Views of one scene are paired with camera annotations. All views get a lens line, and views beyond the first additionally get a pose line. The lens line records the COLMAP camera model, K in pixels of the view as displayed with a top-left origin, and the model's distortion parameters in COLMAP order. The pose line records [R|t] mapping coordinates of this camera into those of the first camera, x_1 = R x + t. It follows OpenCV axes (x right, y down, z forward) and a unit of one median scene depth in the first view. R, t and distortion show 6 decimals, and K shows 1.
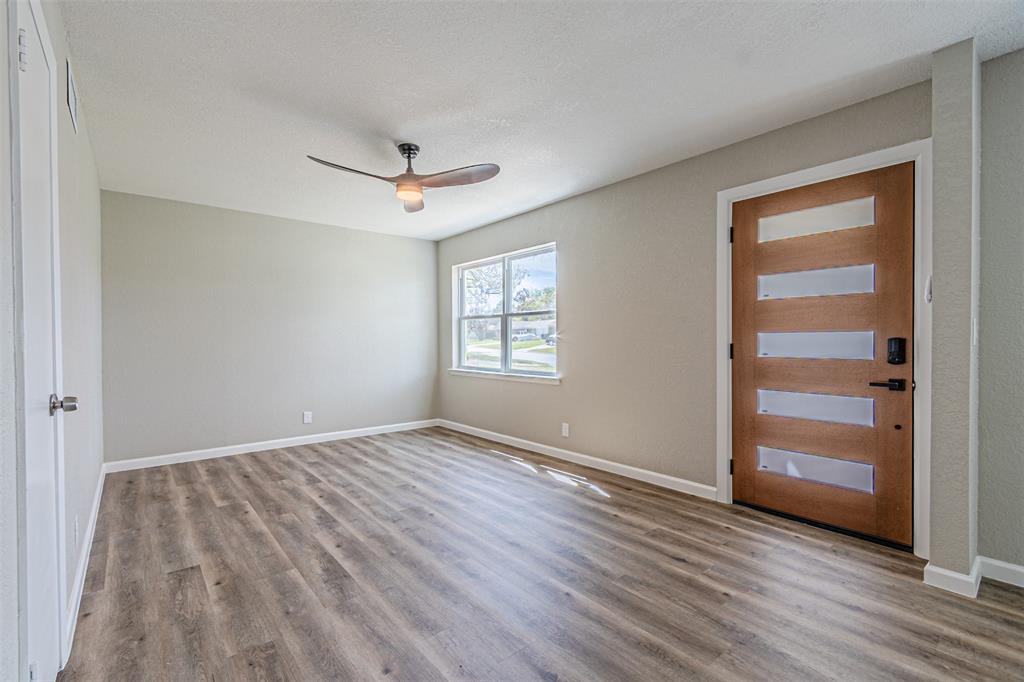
lens RADIAL K [[455.6, 0, 518.7], [0, 455.6, 330.5], [0, 0, 1]] dist [0.005161, -0.001054]
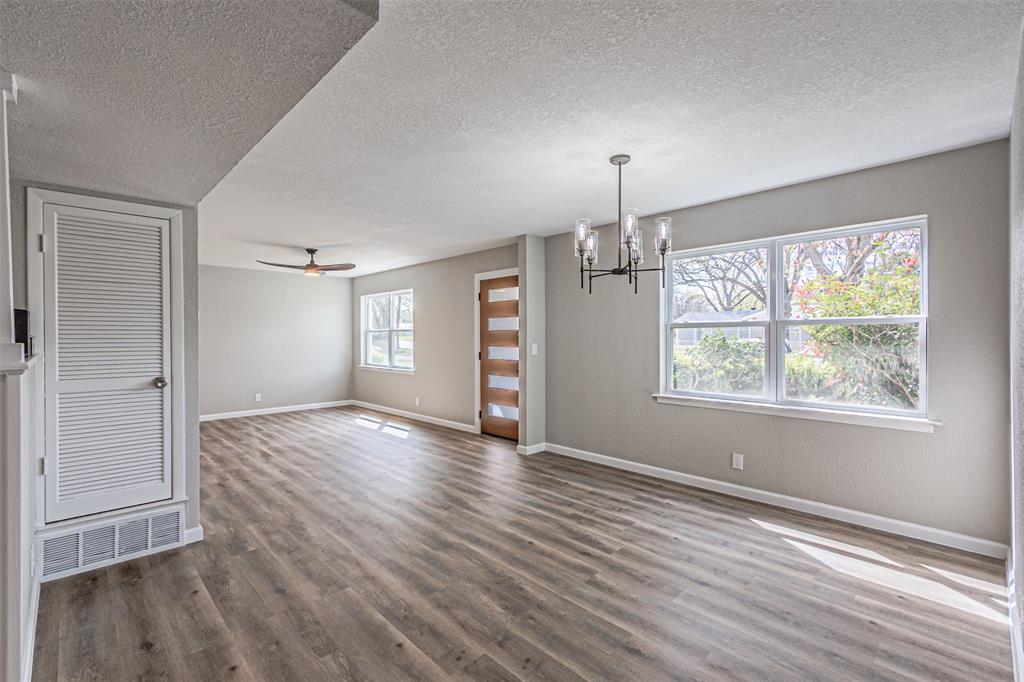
lens RADIAL K [[455.6, 0, 520.8], [0, 455.6, 319.3], [0, 0, 1]] dist [0.005161, -0.001054]
pose [[0.997166, -0.001278, 0.075216, 0.480233], [0.002260, 0.999913, -0.012981, -0.083542], [-0.075193, 0.013114, 0.997083, -0.949939]]
